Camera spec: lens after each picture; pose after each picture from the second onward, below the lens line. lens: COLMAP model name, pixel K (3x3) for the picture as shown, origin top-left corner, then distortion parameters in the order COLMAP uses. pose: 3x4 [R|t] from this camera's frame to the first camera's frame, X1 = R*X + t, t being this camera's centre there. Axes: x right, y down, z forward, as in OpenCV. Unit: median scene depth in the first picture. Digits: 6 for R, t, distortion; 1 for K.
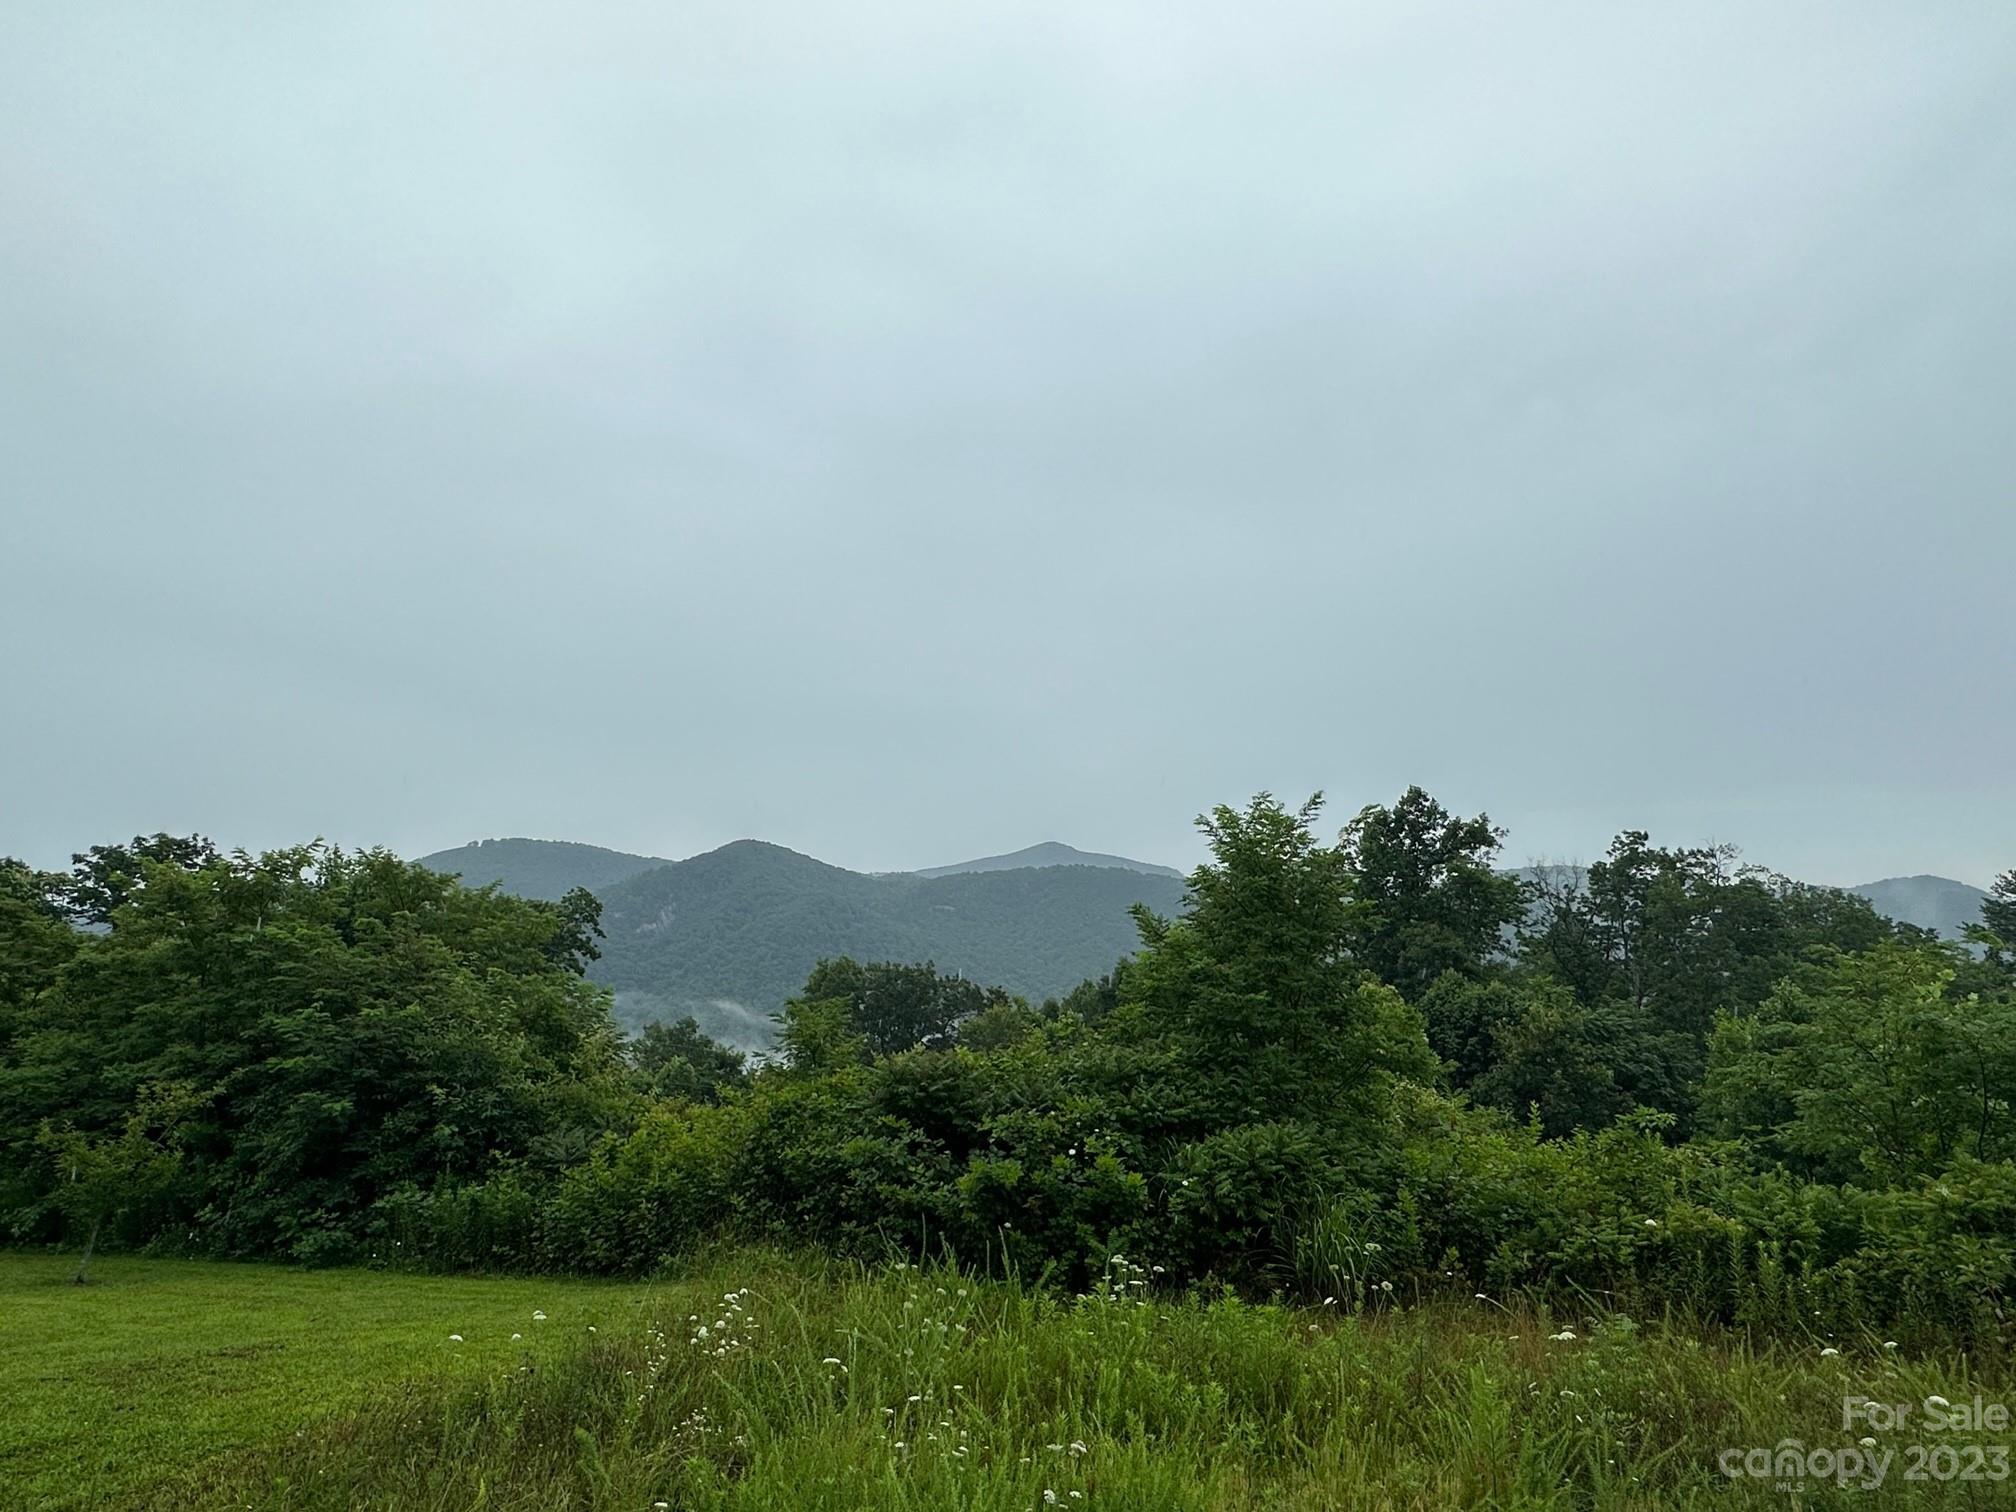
lens RADIAL K [[1187.6, 0, 1008.0], [0, 1187.6, 756.0], [0, 0, 1]] dist [-0.004252, -0.002039]
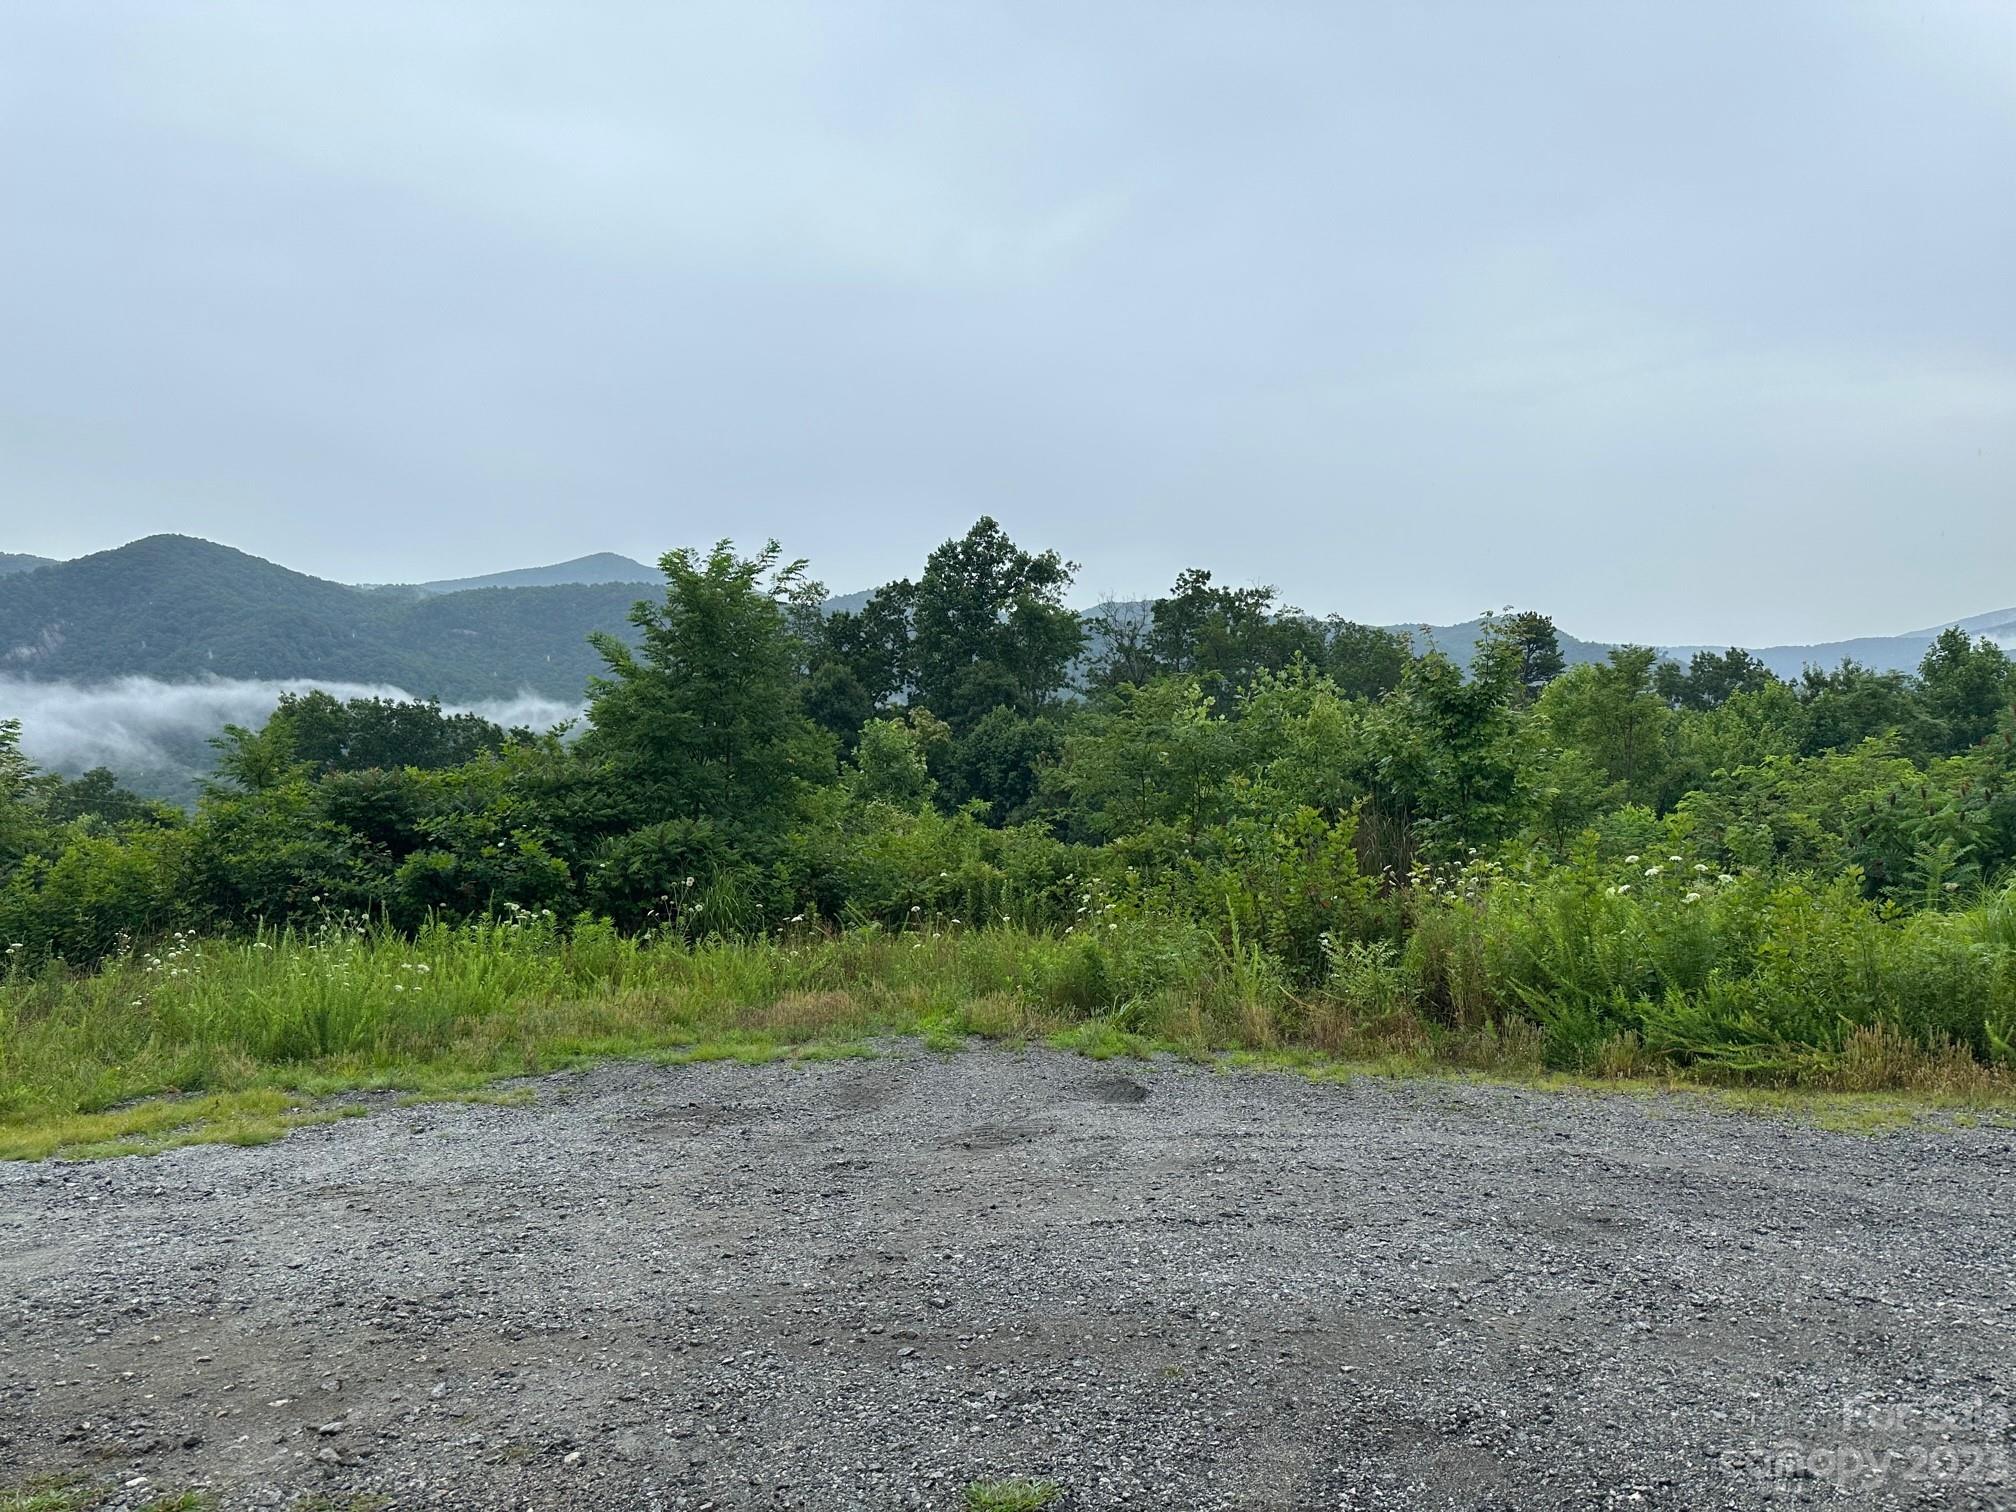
lens RADIAL K [[1393.8, 0, 1035.8], [0, 1393.8, 766.5], [0, 0, 1]] dist [0.091746, -0.131385]
pose [[0.946437, -0.014320, 0.322570, 0.024660], [-0.055899, 0.976665, 0.207368, -0.015334], [-0.318012, -0.214292, 0.923552, -0.107146]]
